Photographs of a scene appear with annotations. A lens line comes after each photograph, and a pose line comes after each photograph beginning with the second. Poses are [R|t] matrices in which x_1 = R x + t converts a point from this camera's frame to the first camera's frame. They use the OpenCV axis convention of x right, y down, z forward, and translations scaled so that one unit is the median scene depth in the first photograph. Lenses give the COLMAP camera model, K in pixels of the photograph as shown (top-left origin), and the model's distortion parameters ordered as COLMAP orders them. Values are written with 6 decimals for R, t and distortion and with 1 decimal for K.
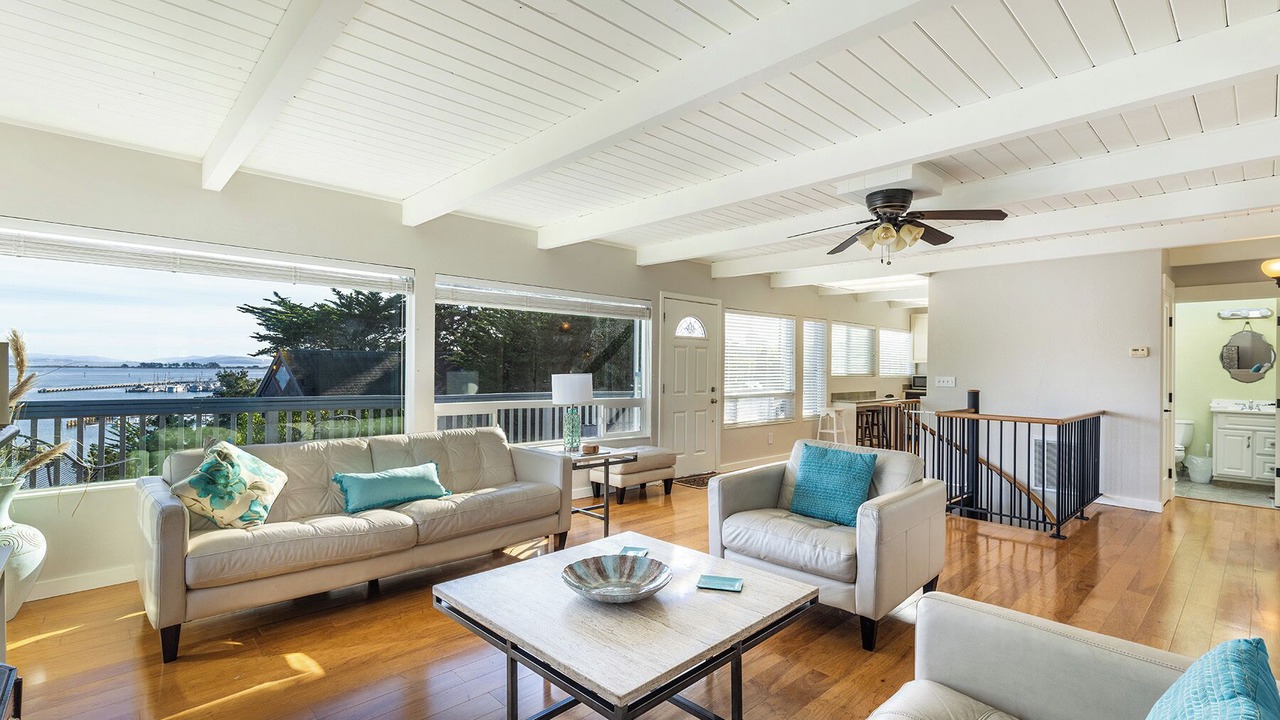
lens RADIAL K [[582.1, 0, 647.2], [0, 582.1, 364.6], [0, 0, 1]] dist [0.004171, 0.000270]
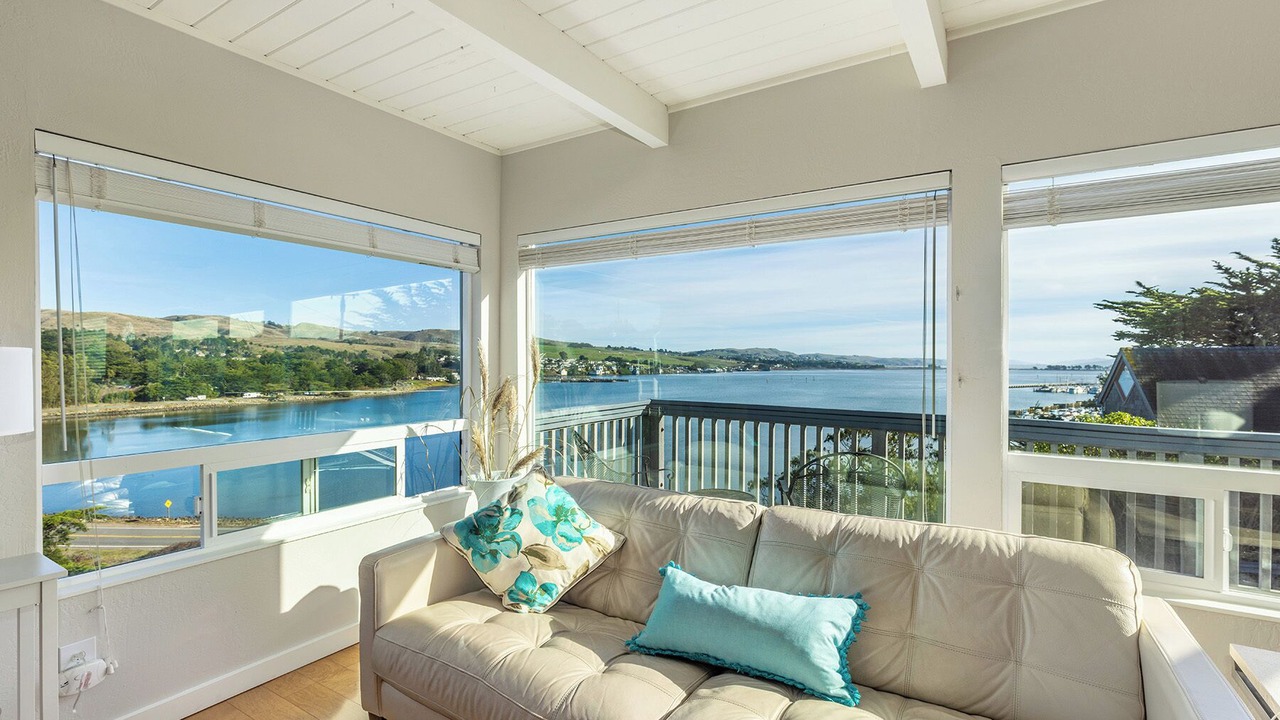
lens RADIAL K [[575.3, 0, 649.3], [0, 575.3, 363.6], [0, 0, 1]] dist [-0.001067, -0.000320]
pose [[0.246679, -0.008889, -0.969056, 0.000133], [0.003589, 0.999959, -0.008259, 0.000005], [0.969091, -0.001441, 0.246701, 0.141316]]
